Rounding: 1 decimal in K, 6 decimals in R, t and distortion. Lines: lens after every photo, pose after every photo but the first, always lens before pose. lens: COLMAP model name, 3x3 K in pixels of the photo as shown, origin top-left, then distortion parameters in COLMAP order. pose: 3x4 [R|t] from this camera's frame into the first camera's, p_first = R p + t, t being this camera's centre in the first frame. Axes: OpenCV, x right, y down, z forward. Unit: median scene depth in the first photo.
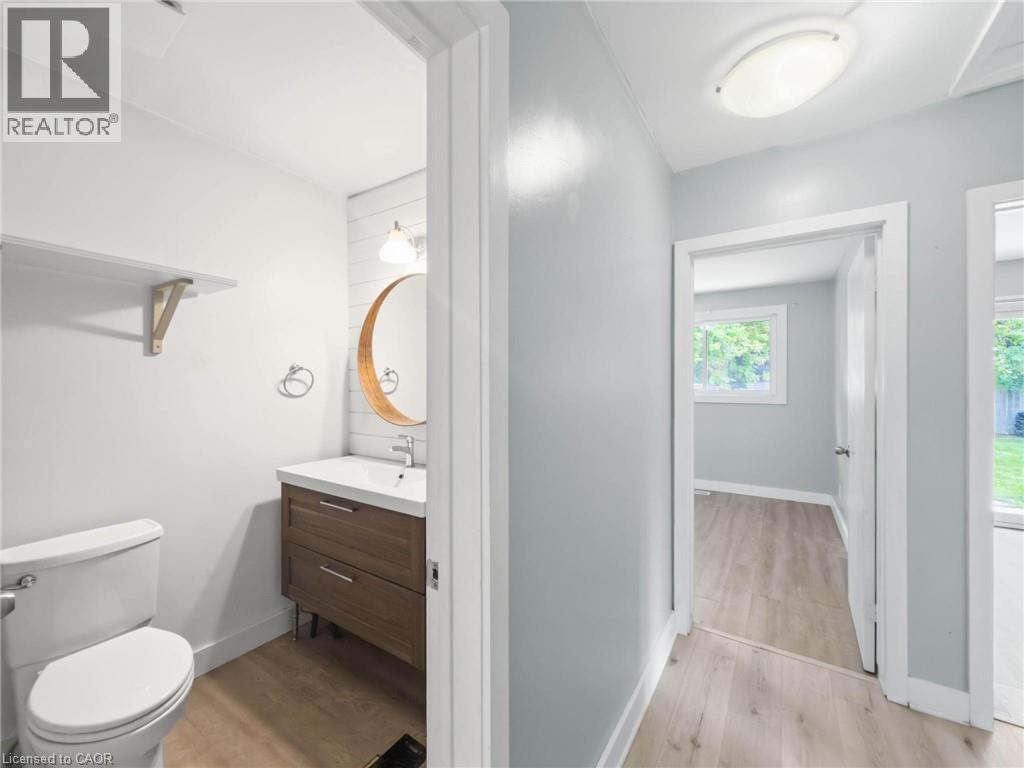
lens RADIAL K [[416.1, 0, 511.9], [0, 416.1, 382.2], [0, 0, 1]] dist [0.004082, -0.000092]
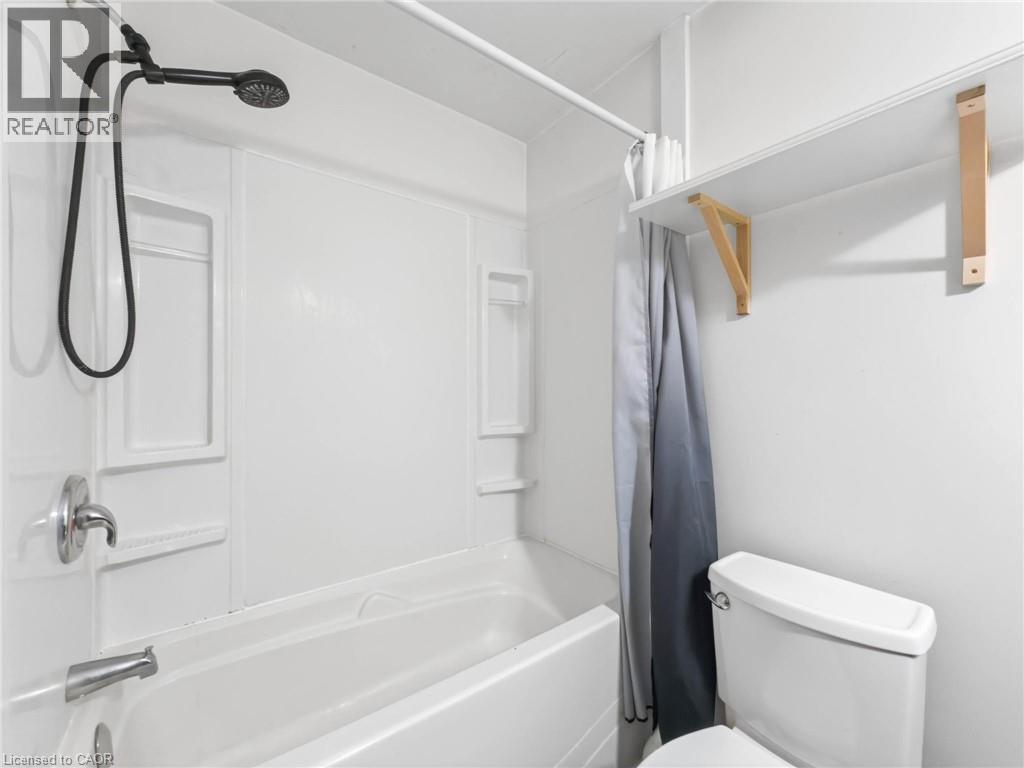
lens RADIAL K [[416.1, 0, 509.6], [0, 416.1, 387.8], [0, 0, 1]] dist [0.004082, -0.000092]
pose [[-0.318906, -0.001677, -0.947785, -0.172725], [0.006002, 0.999975, -0.003789, 0.042212], [0.947767, -0.006897, -0.318888, 0.529759]]
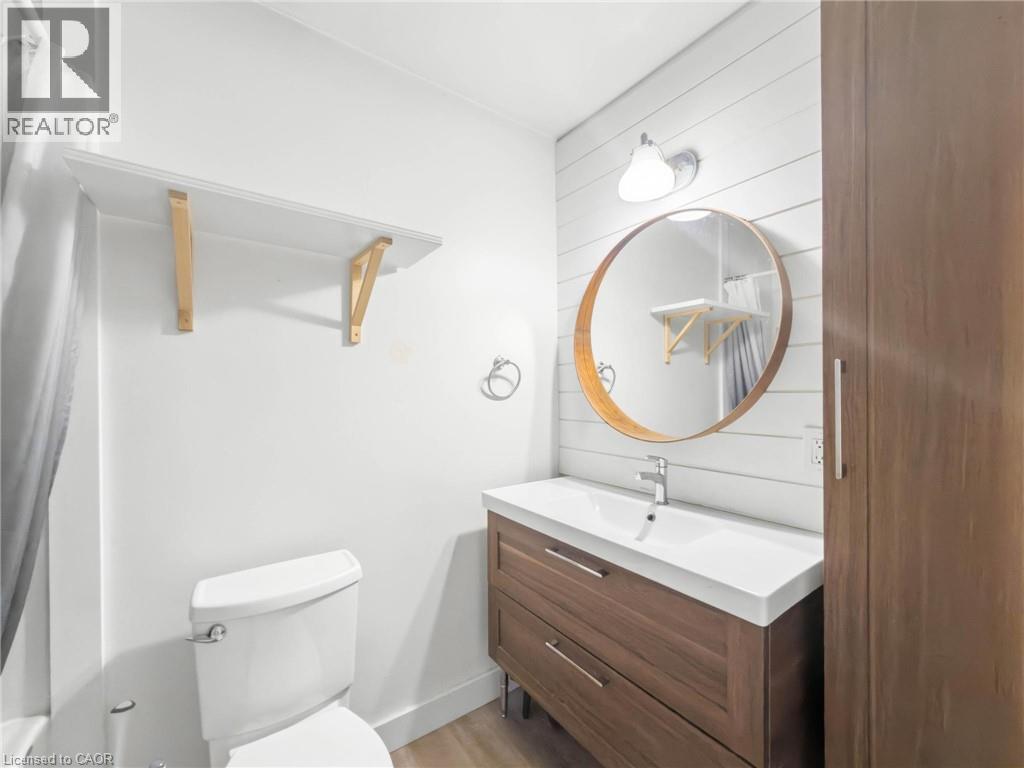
lens RADIAL K [[416.1, 0, 510.5], [0, 416.1, 390.2], [0, 0, 1]] dist [0.004082, -0.000092]
pose [[0.932757, -0.008174, -0.360413, -0.233044], [0.007311, 0.999966, -0.003760, 0.023106], [0.360431, 0.000872, 0.932785, 0.296227]]
